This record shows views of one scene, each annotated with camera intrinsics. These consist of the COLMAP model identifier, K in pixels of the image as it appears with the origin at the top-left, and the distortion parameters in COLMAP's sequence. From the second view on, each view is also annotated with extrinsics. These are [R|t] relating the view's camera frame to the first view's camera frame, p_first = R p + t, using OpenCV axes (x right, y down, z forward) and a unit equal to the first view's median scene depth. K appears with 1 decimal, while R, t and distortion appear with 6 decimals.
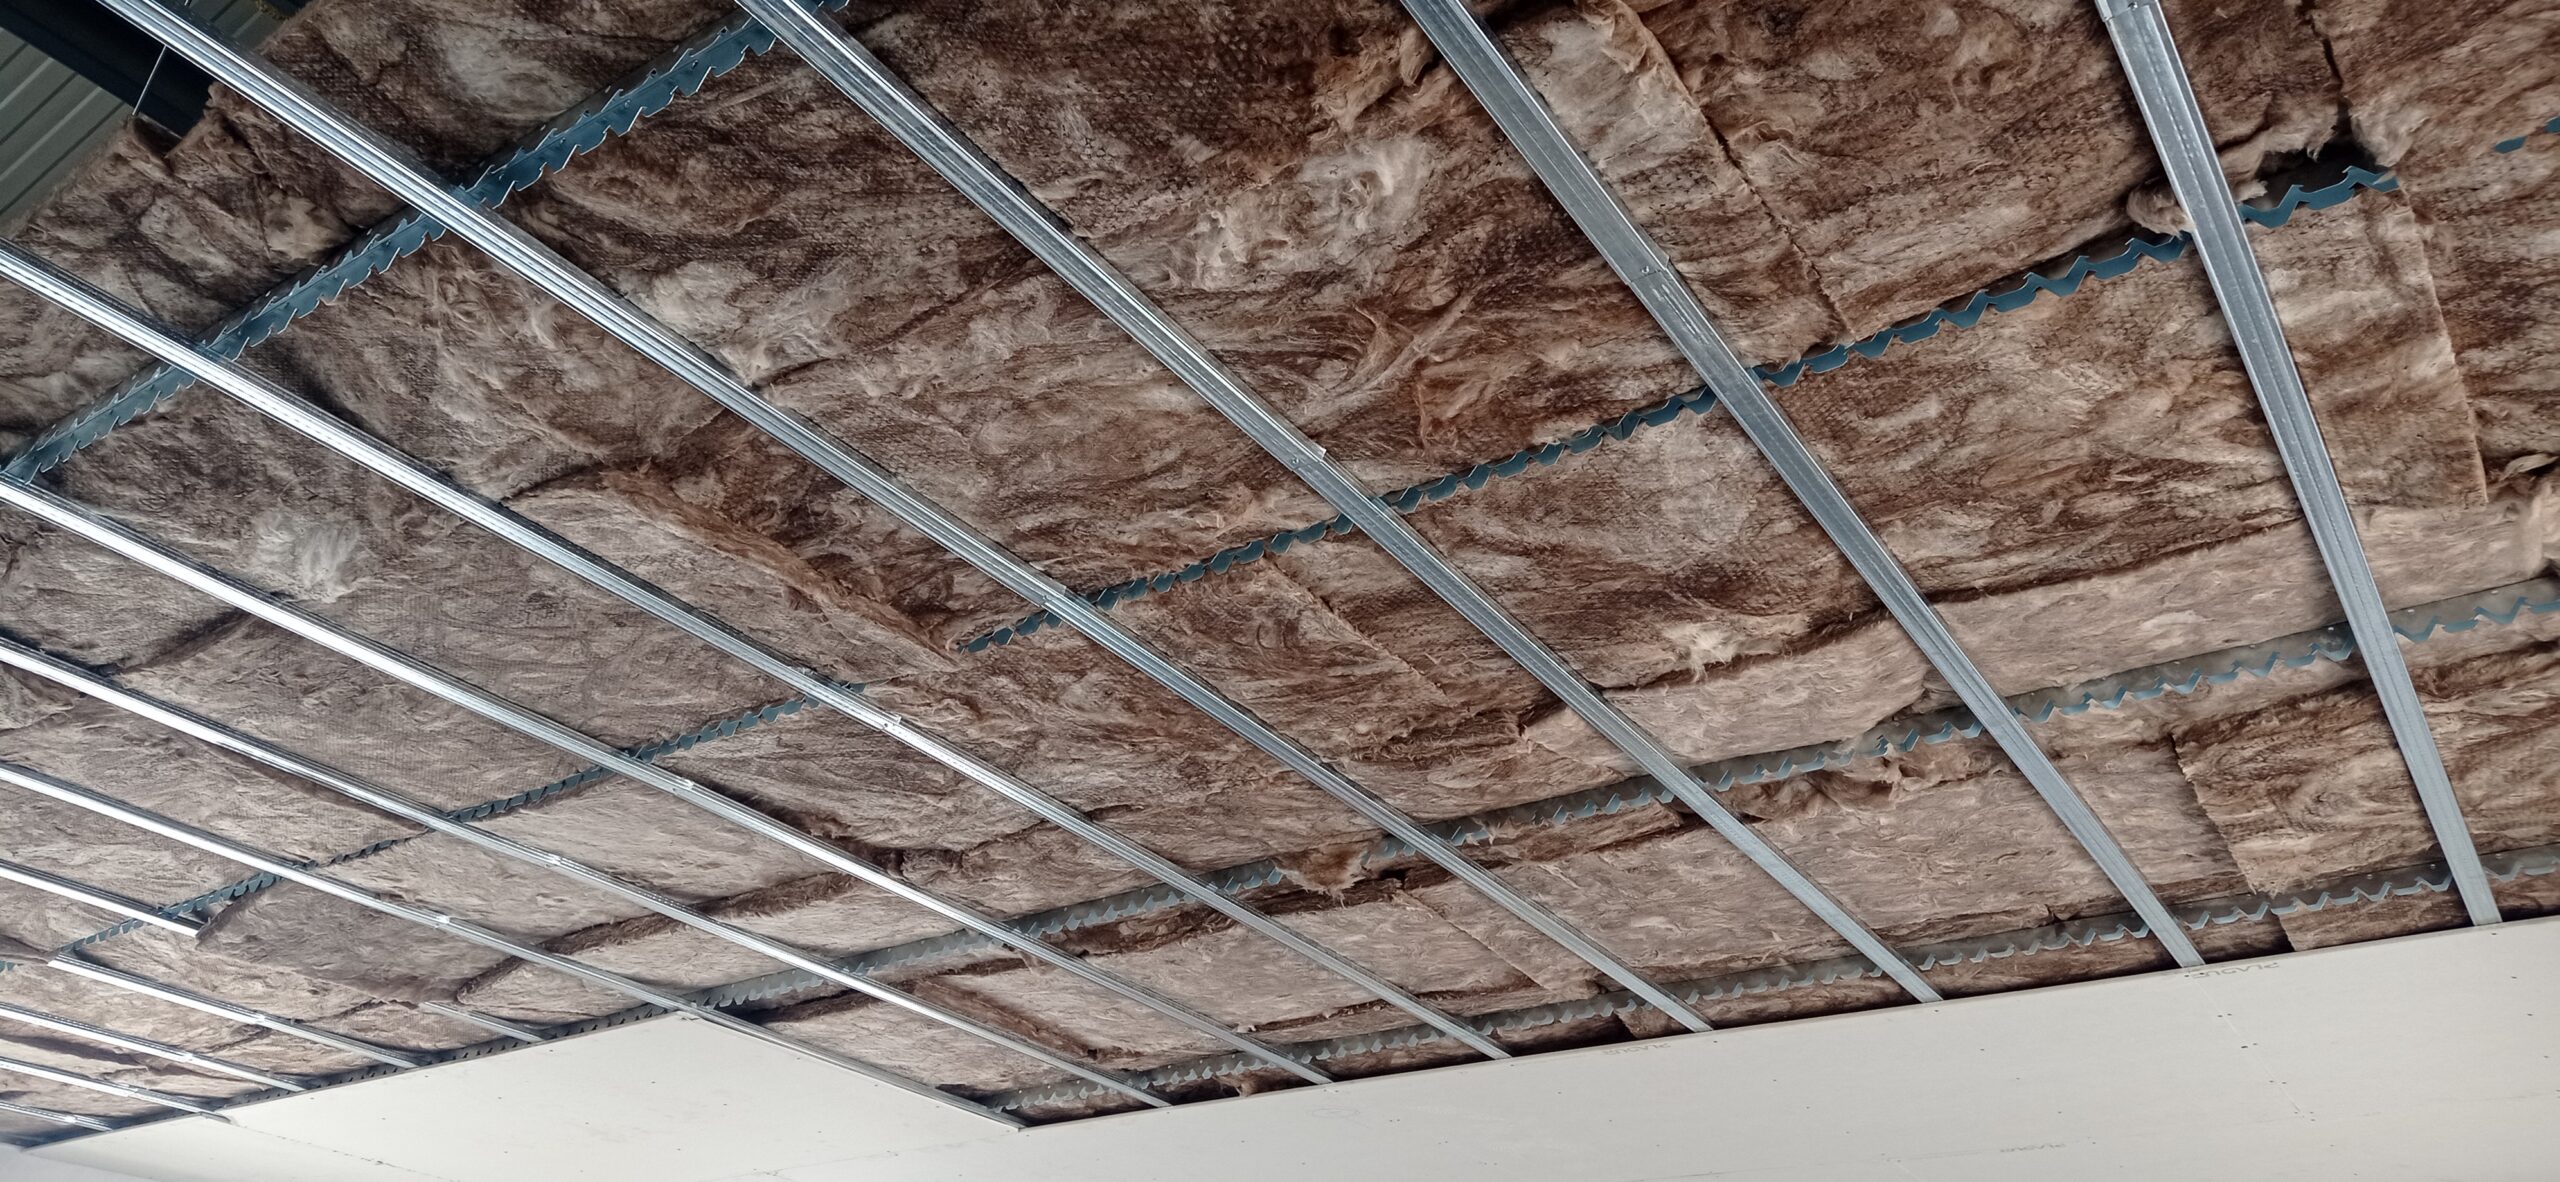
lens RADIAL K [[1903.2, 0, 1273.1], [0, 1903.2, 574.9], [0, 0, 1]] dist [0.151262, -0.265503]
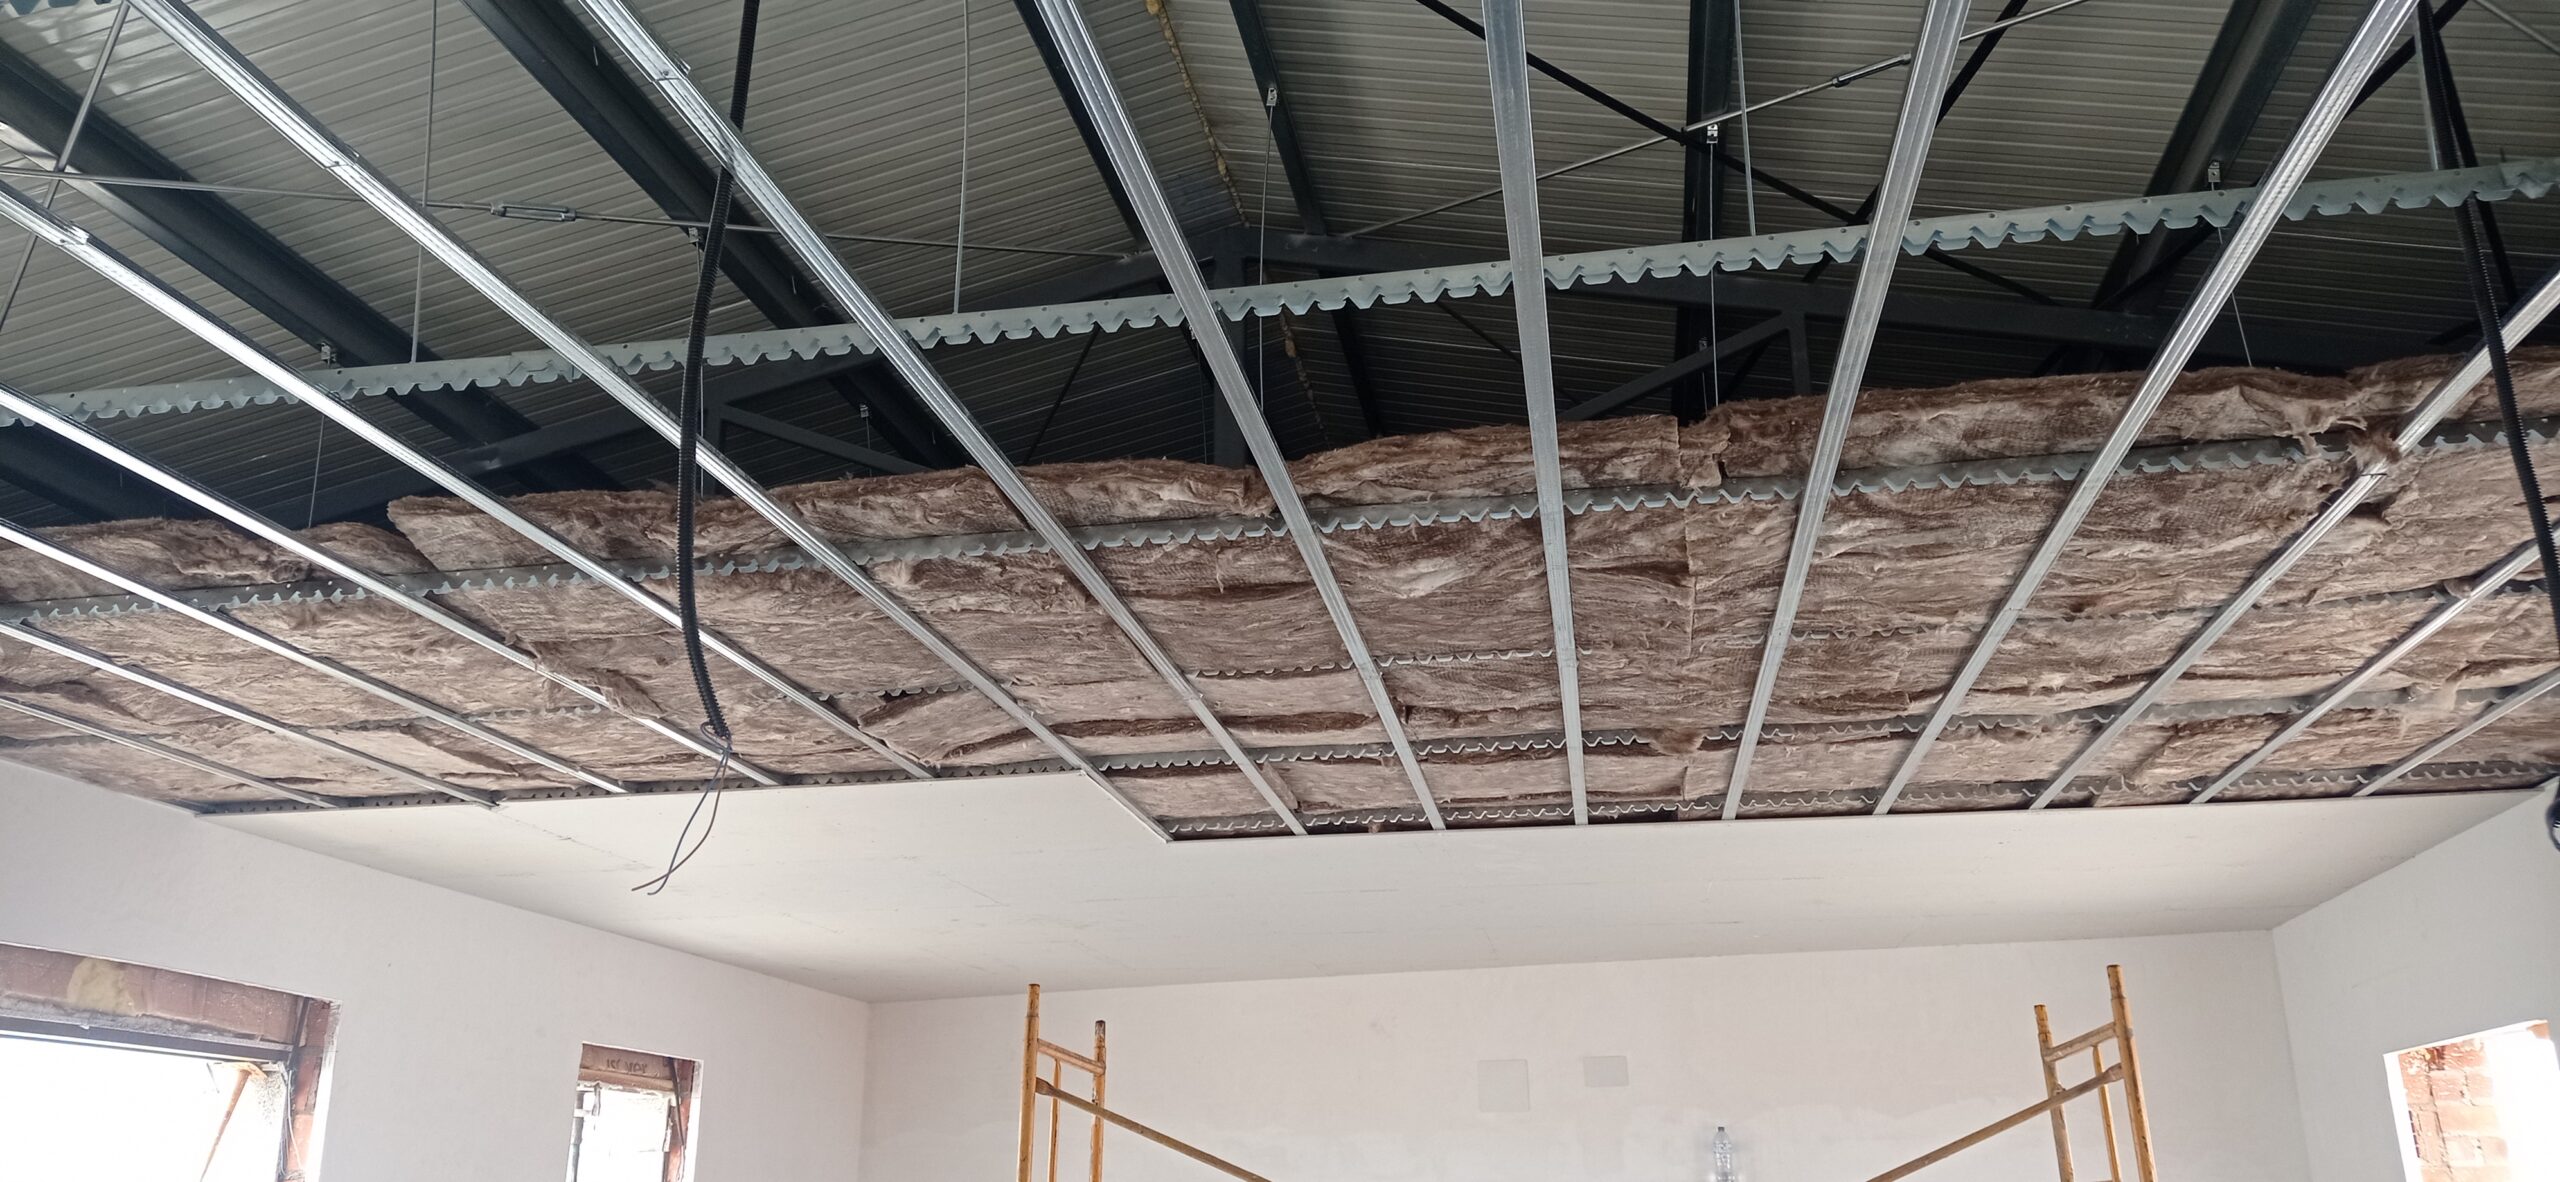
lens RADIAL K [[1903.2, 0, 1273.1], [0, 1903.2, 574.9], [0, 0, 1]] dist [0.151262, -0.265503]
pose [[0.910656, 0.088665, 0.403539, -0.932937], [-0.167719, 0.971940, 0.164935, -0.187270], [-0.377592, -0.217880, 0.899974, -0.274113]]
